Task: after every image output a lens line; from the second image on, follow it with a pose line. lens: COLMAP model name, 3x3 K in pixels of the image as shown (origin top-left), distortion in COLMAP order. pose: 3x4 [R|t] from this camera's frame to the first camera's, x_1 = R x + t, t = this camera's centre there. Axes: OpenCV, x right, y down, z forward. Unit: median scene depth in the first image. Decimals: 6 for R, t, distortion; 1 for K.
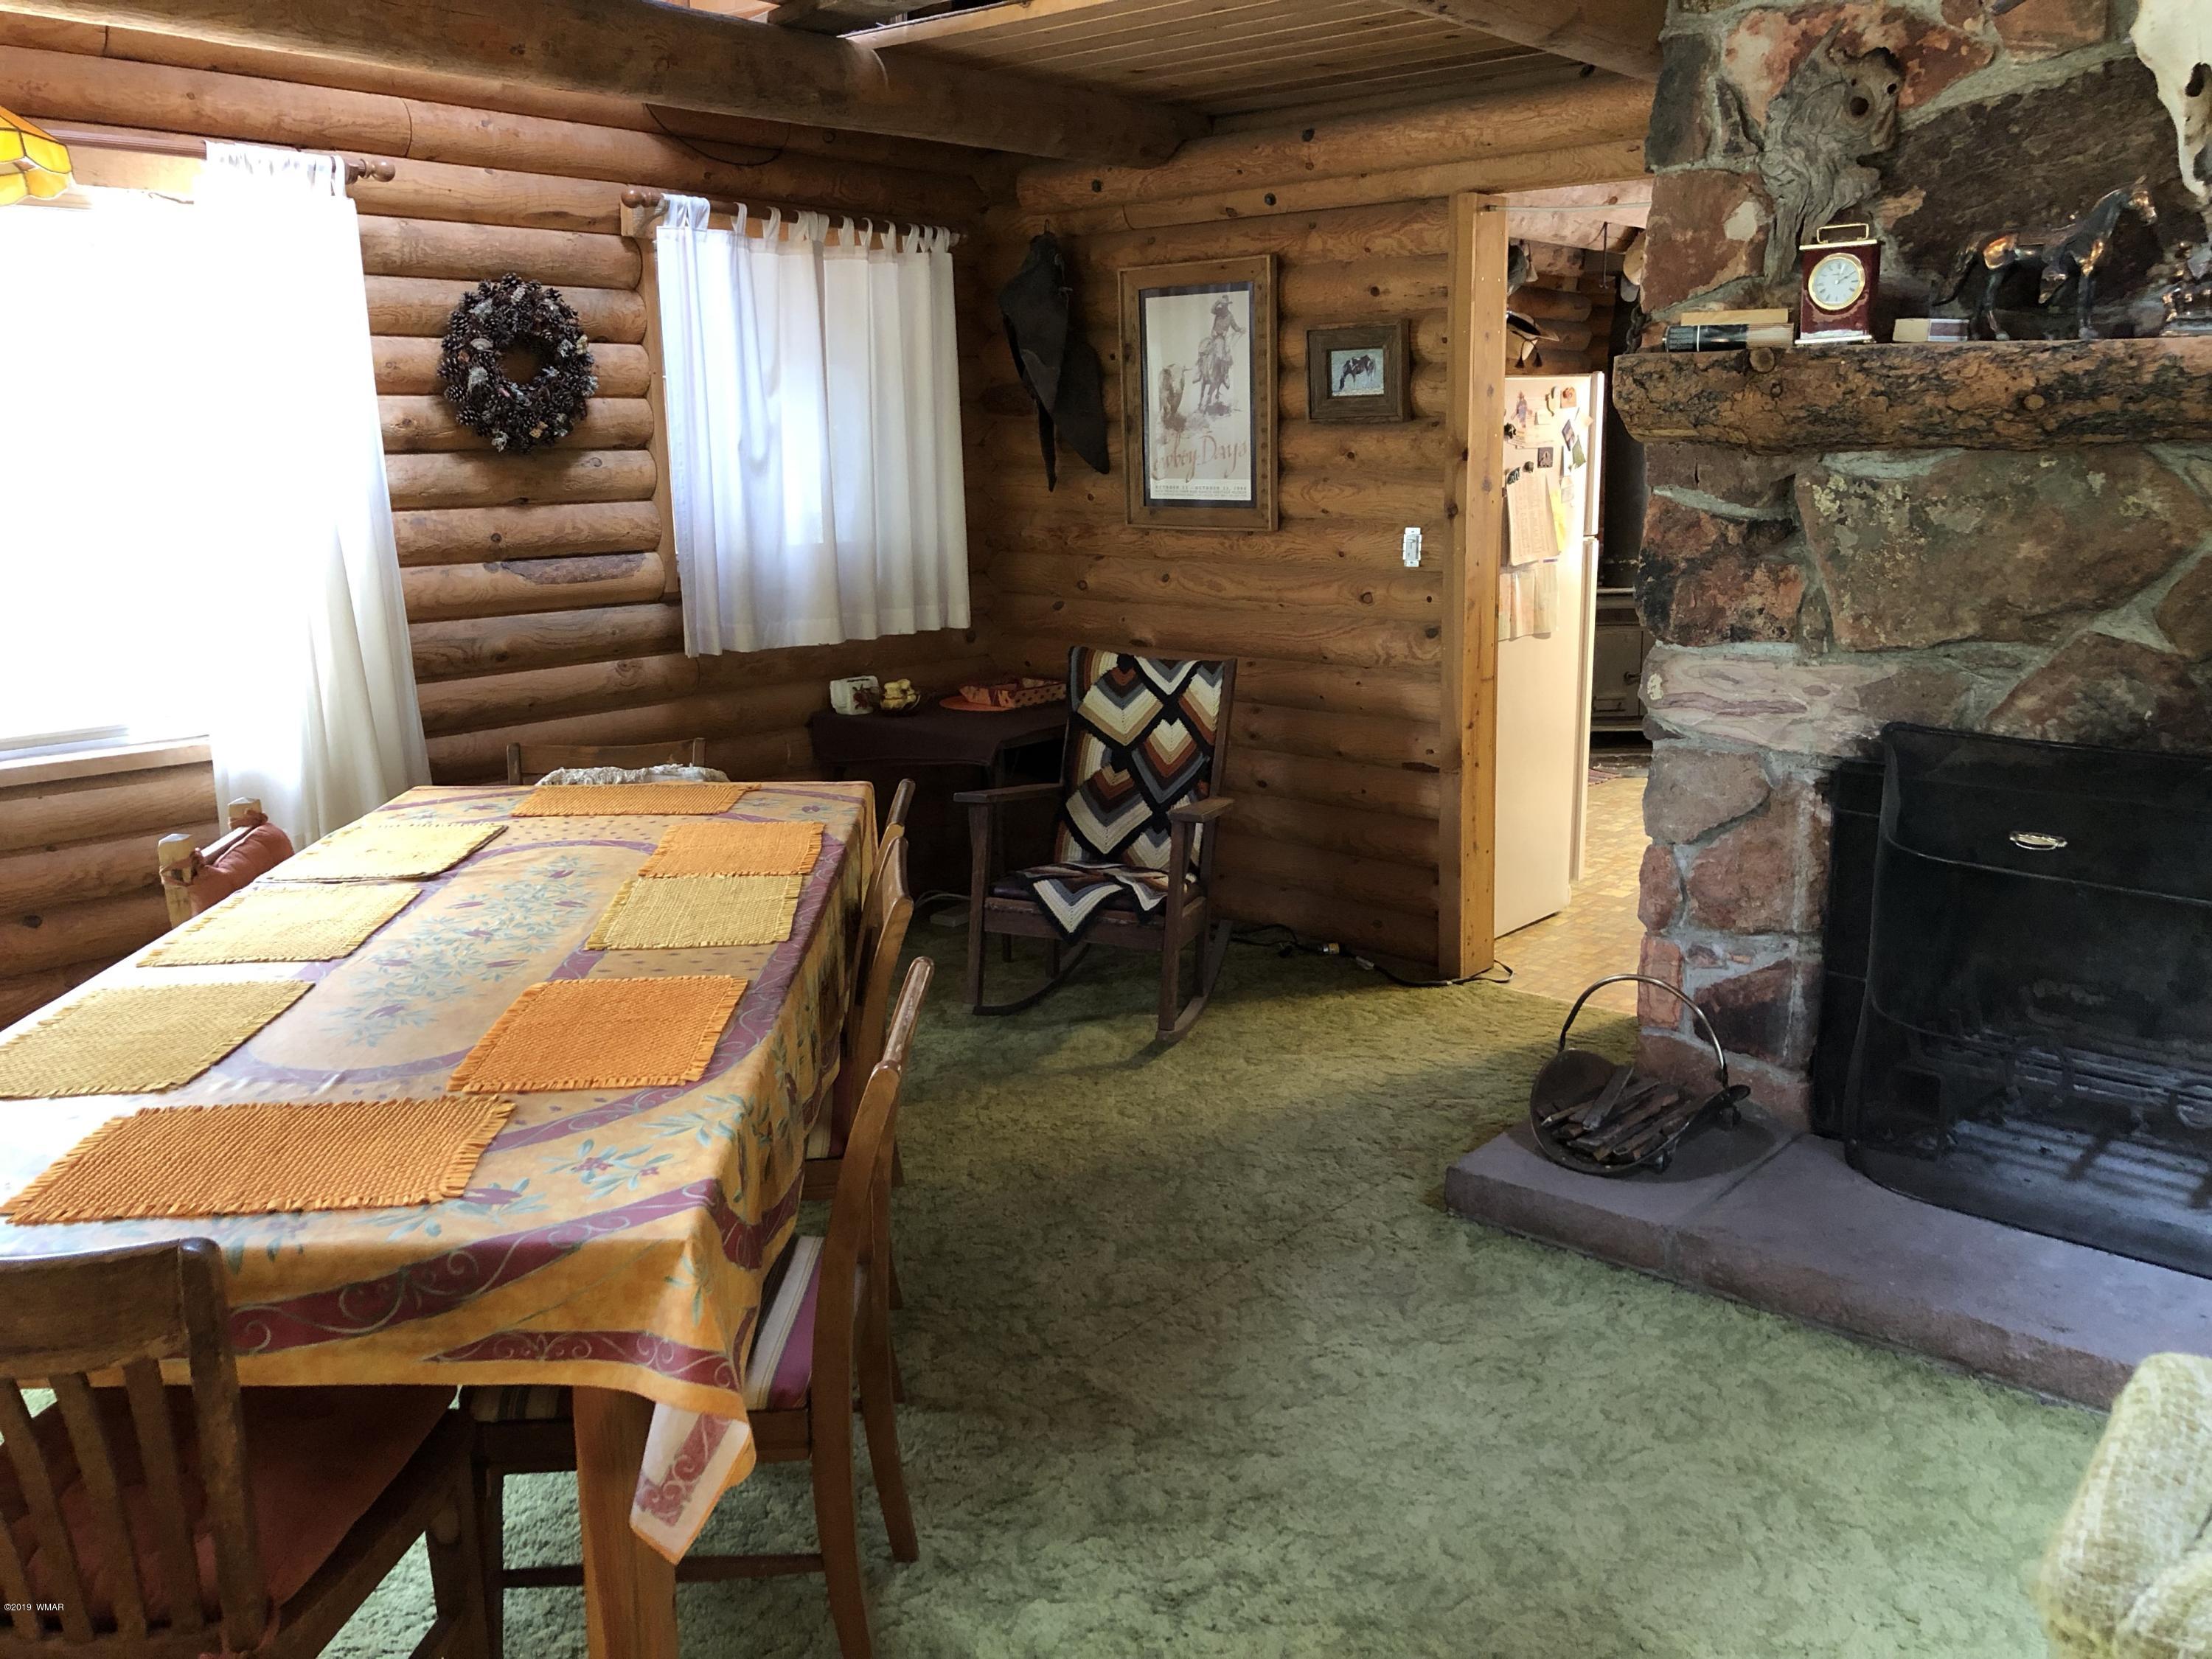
lens RADIAL K [[1764.0, 0, 1107.5], [0, 1764.0, 773.4], [0, 0, 1]] dist [0.001306, -0.005051]
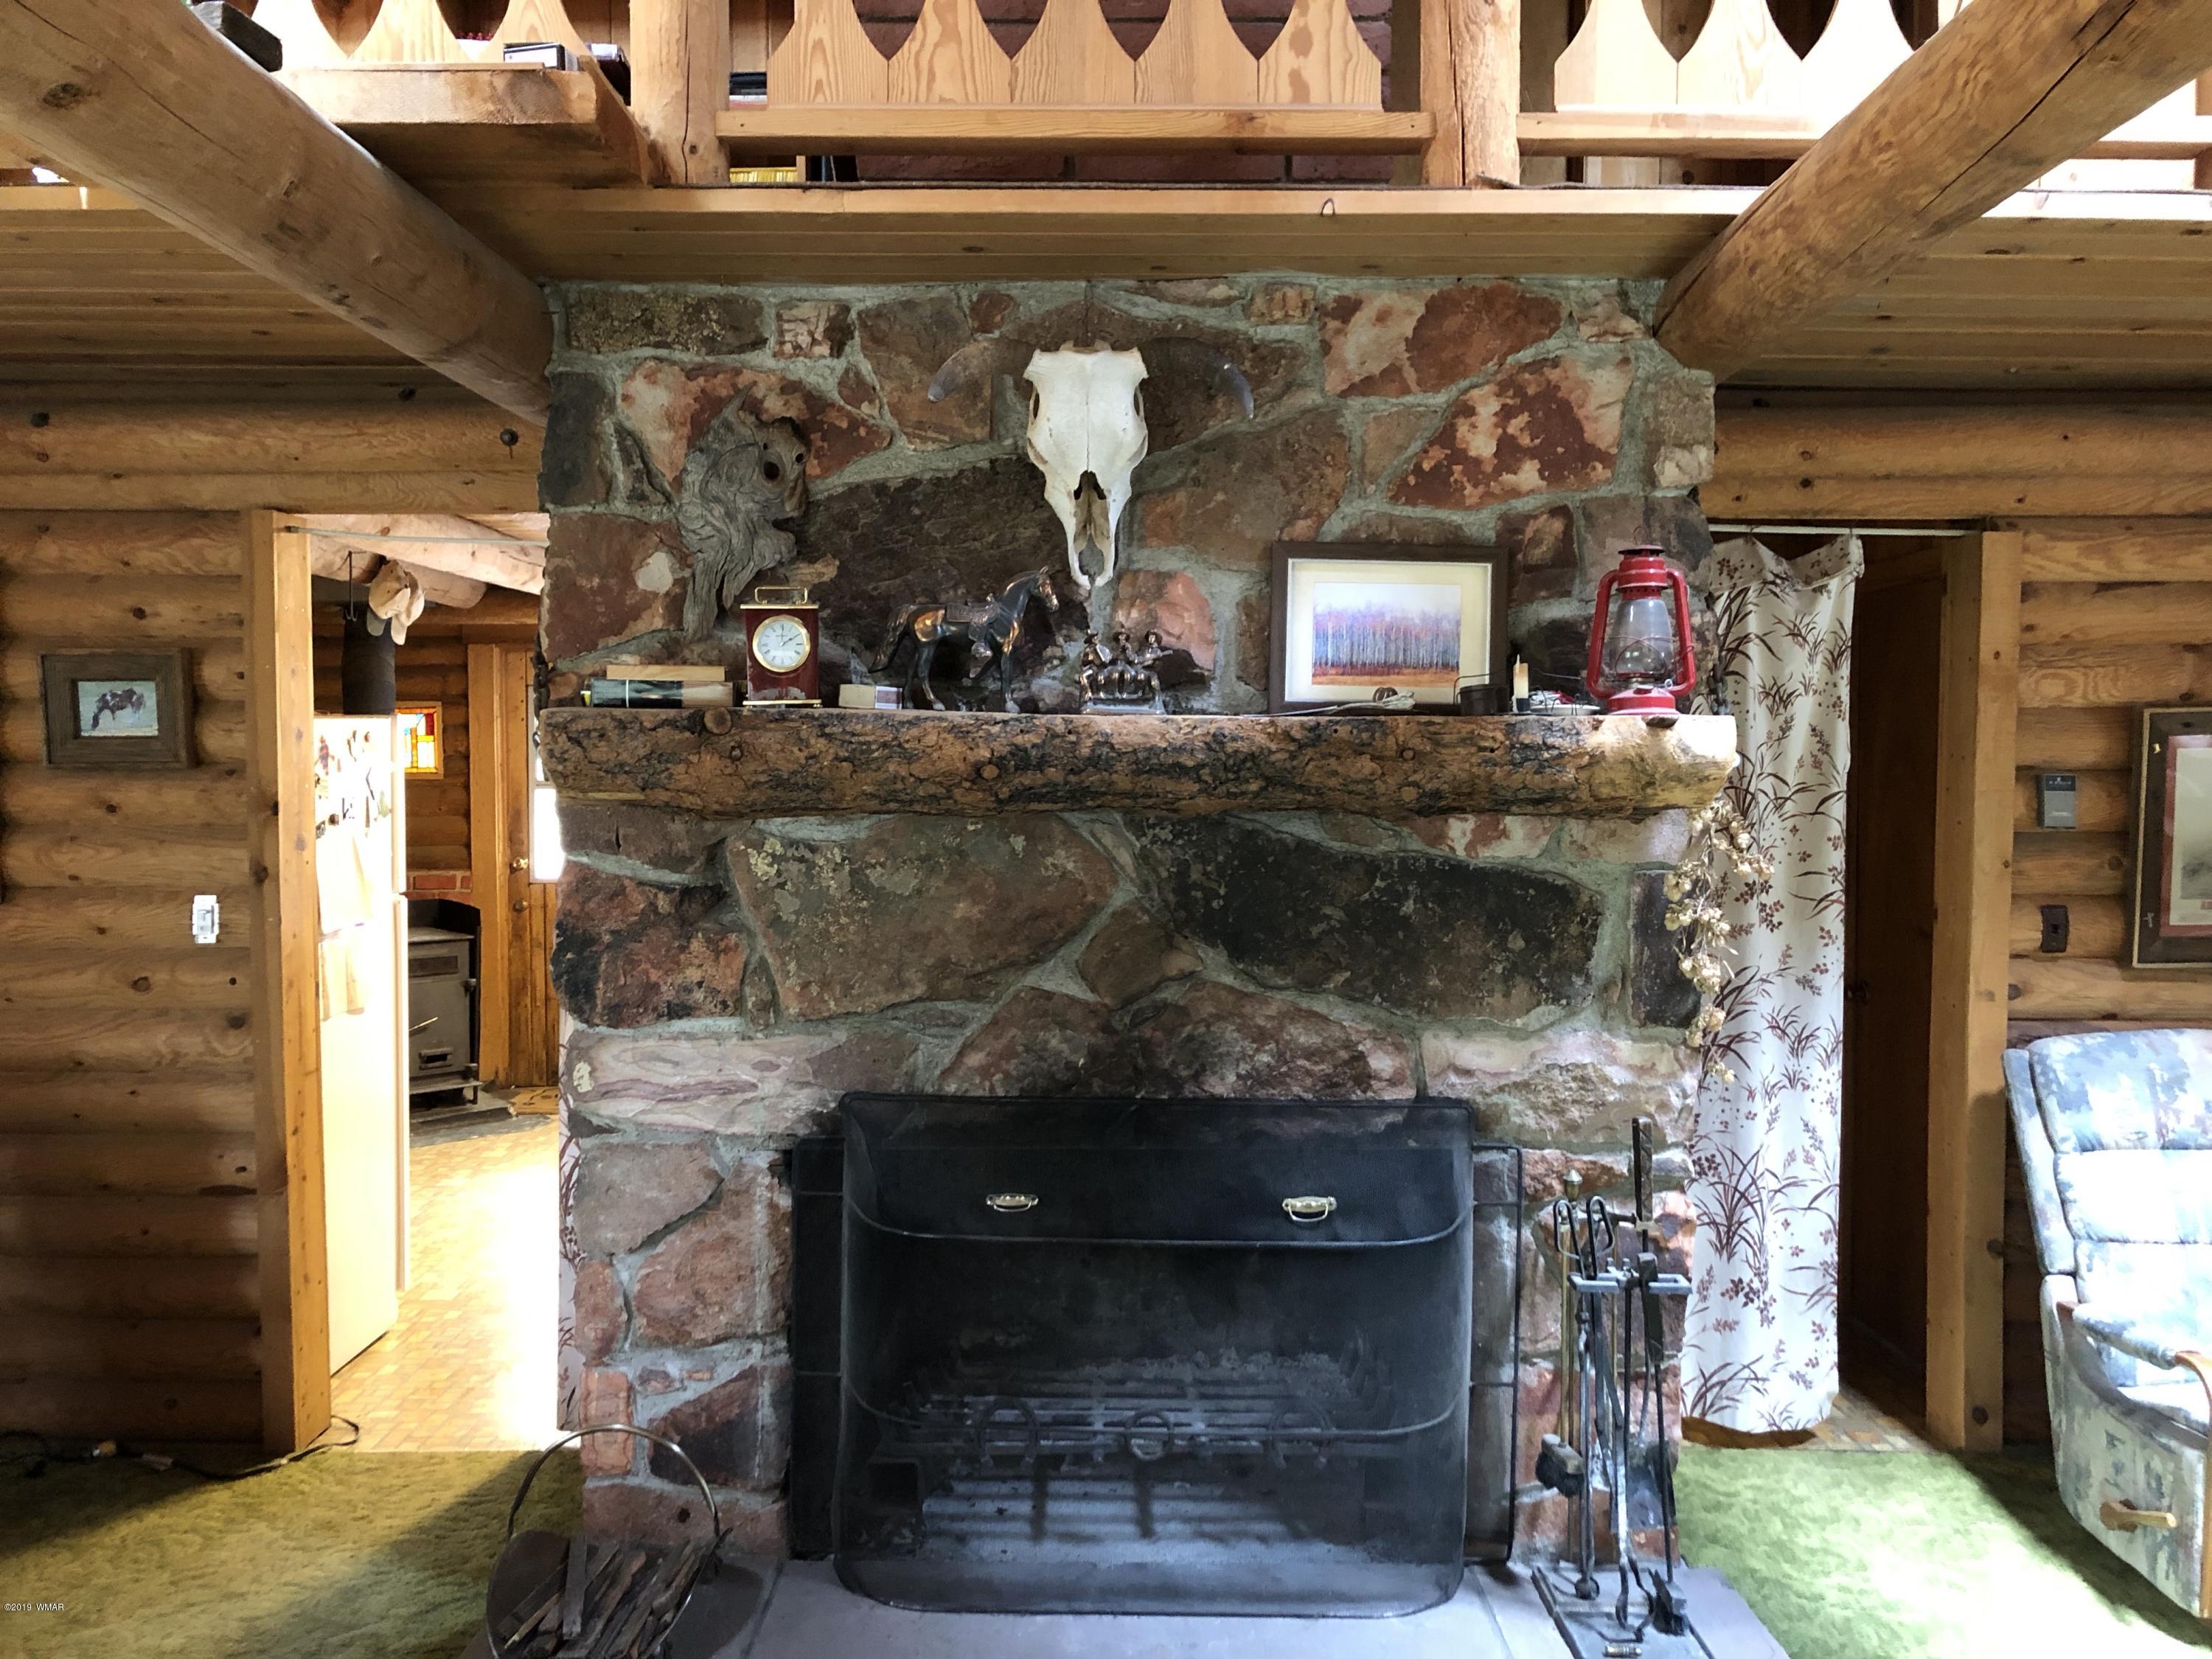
lens RADIAL K [[1764.0, 0, 1107.5], [0, 1764.0, 773.4], [0, 0, 1]] dist [0.001306, -0.005051]
pose [[0.750851, 0.004247, 0.660458, -0.078144], [0.116282, 0.983509, -0.138521, -0.048143], [-0.650154, 0.180808, 0.737975, 0.163533]]
